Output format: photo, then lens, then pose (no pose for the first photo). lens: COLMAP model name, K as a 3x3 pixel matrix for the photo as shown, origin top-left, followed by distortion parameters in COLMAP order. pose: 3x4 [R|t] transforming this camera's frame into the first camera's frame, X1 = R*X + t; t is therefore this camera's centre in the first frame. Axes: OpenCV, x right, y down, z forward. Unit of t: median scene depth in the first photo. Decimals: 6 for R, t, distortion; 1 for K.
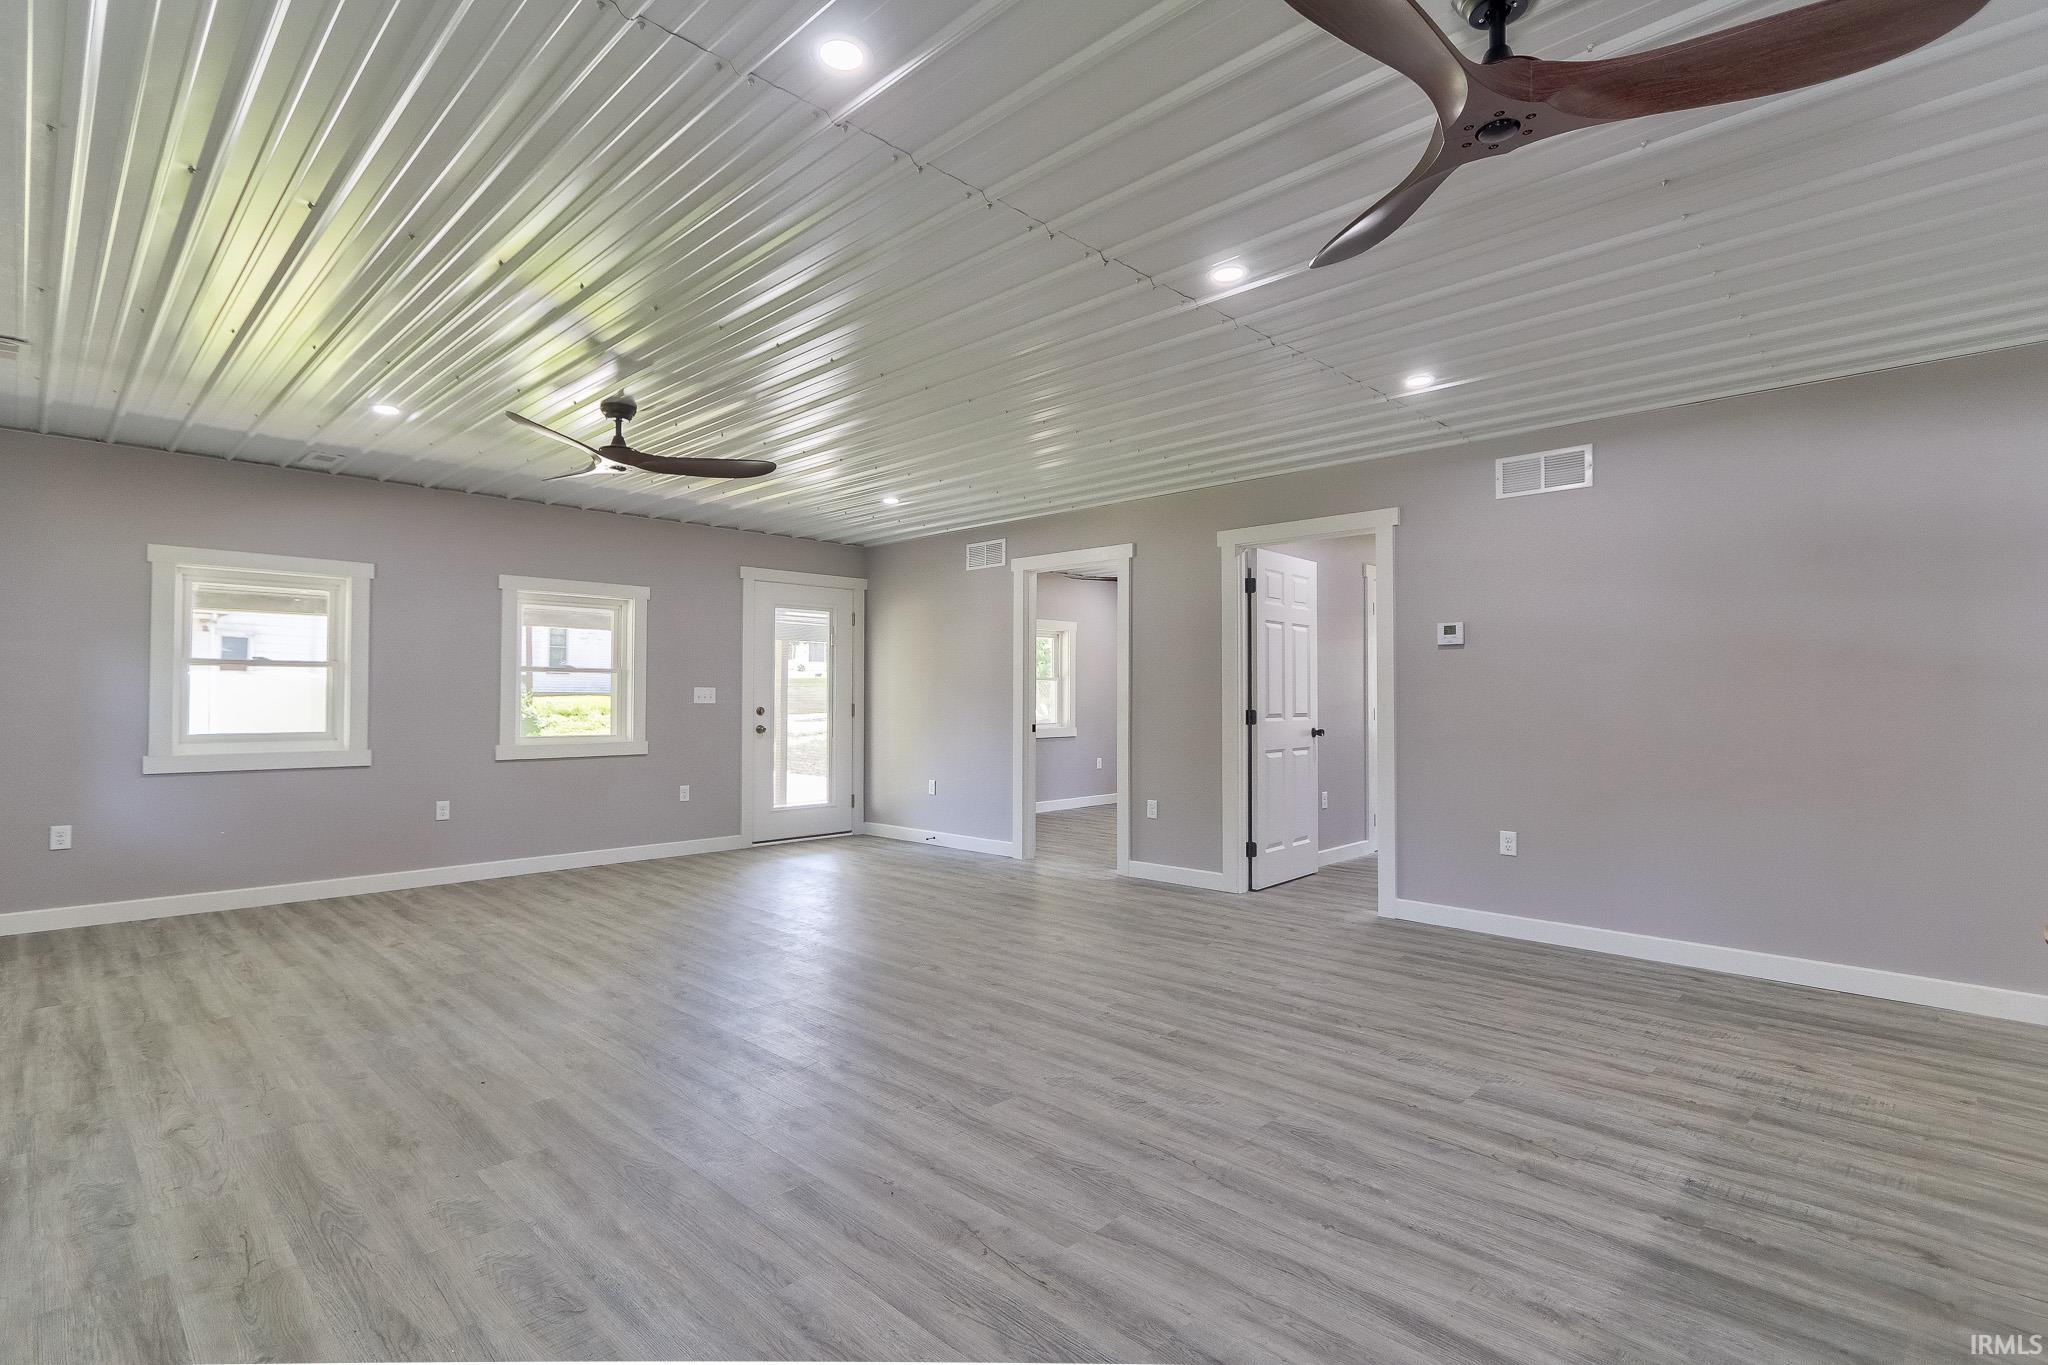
lens RADIAL K [[955.5, 0, 994.8], [0, 955.5, 673.8], [0, 0, 1]] dist [0.002481, 0.001755]
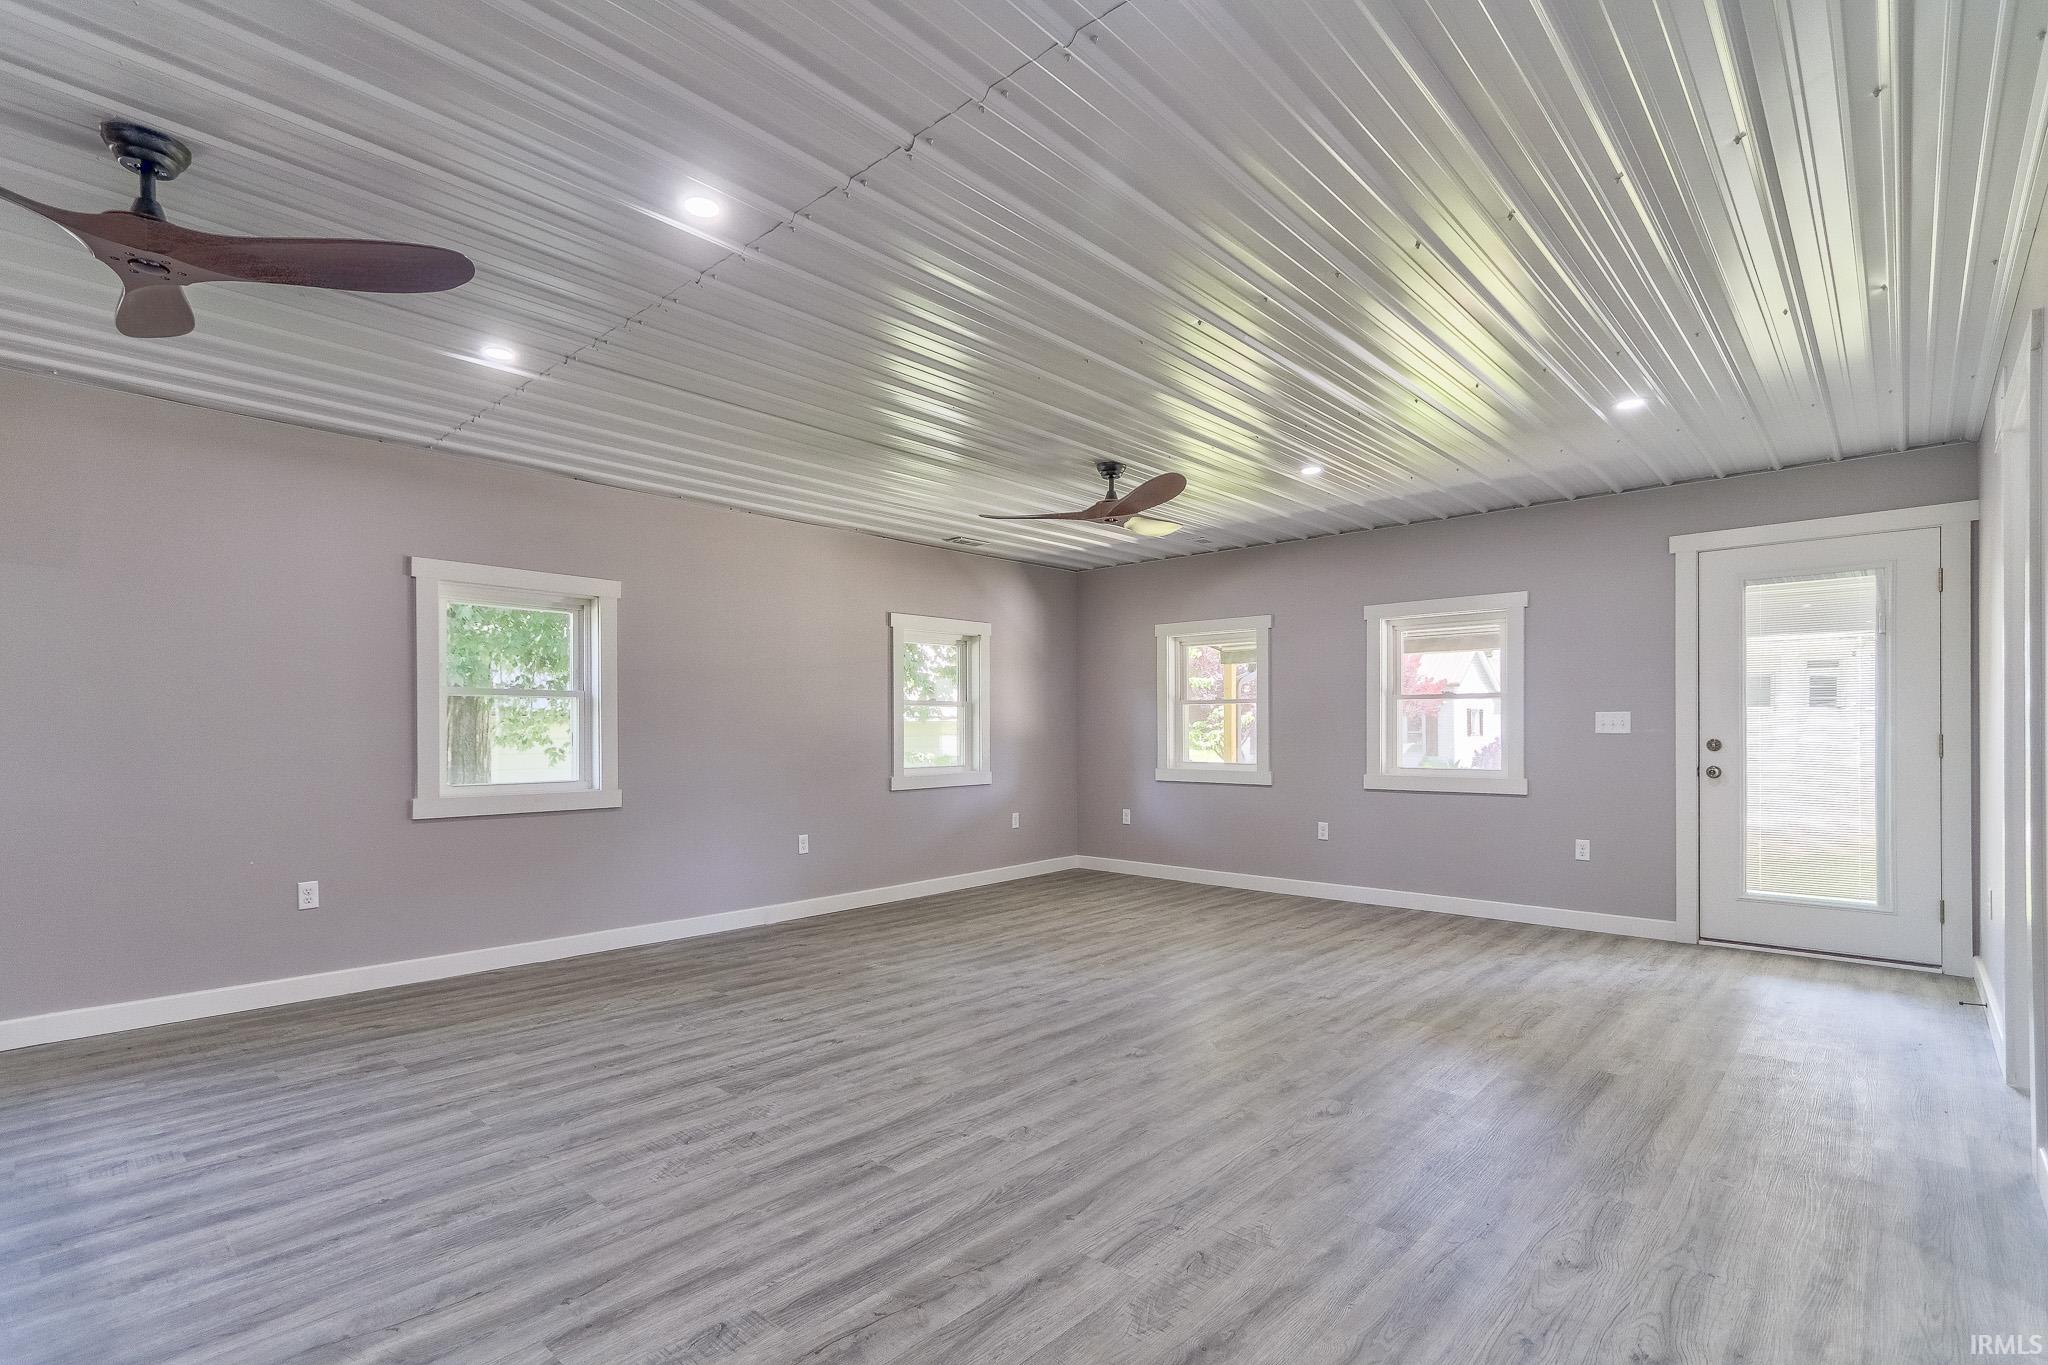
lens RADIAL K [[955.5, 0, 1004.5], [0, 955.5, 746.3], [0, 0, 1]] dist [0.002481, 0.001755]
pose [[0.059715, 0.017327, -0.998065, 0.543514], [0.029342, 0.999387, 0.019105, 0.013259], [0.997784, -0.030426, 0.059170, 0.602880]]
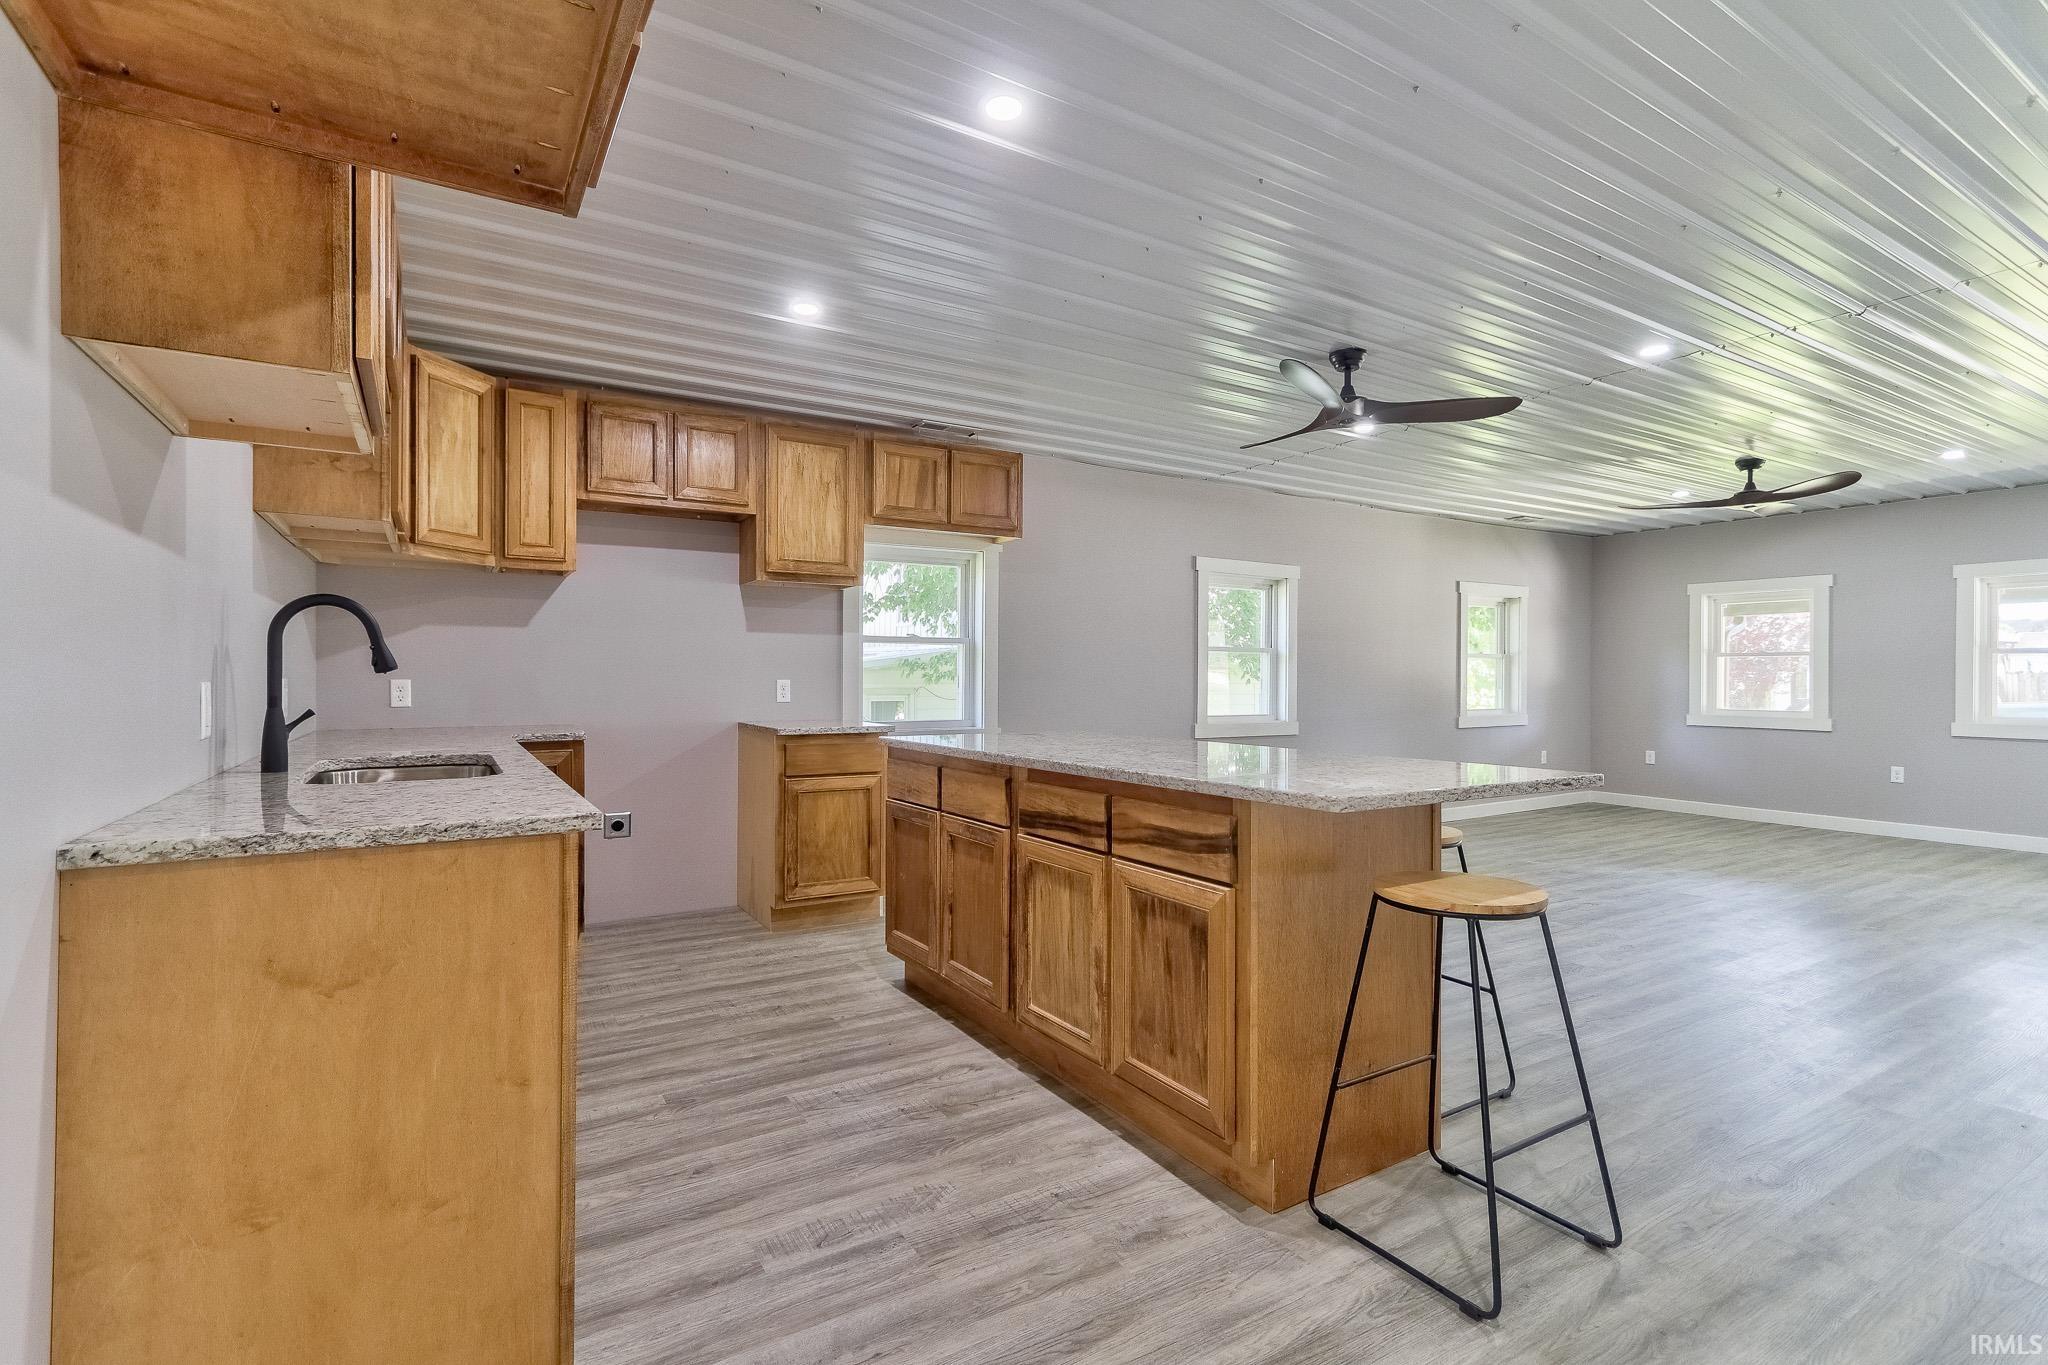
lens RADIAL K [[955.5, 0, 1010.2], [0, 955.5, 663.2], [0, 0, 1]] dist [0.002481, 0.001755]
pose [[-0.213624, -0.020185, -0.976707, 0.864161], [0.026225, 0.999308, -0.026389, 0.008811], [0.976564, -0.031252, -0.212947, 0.201158]]
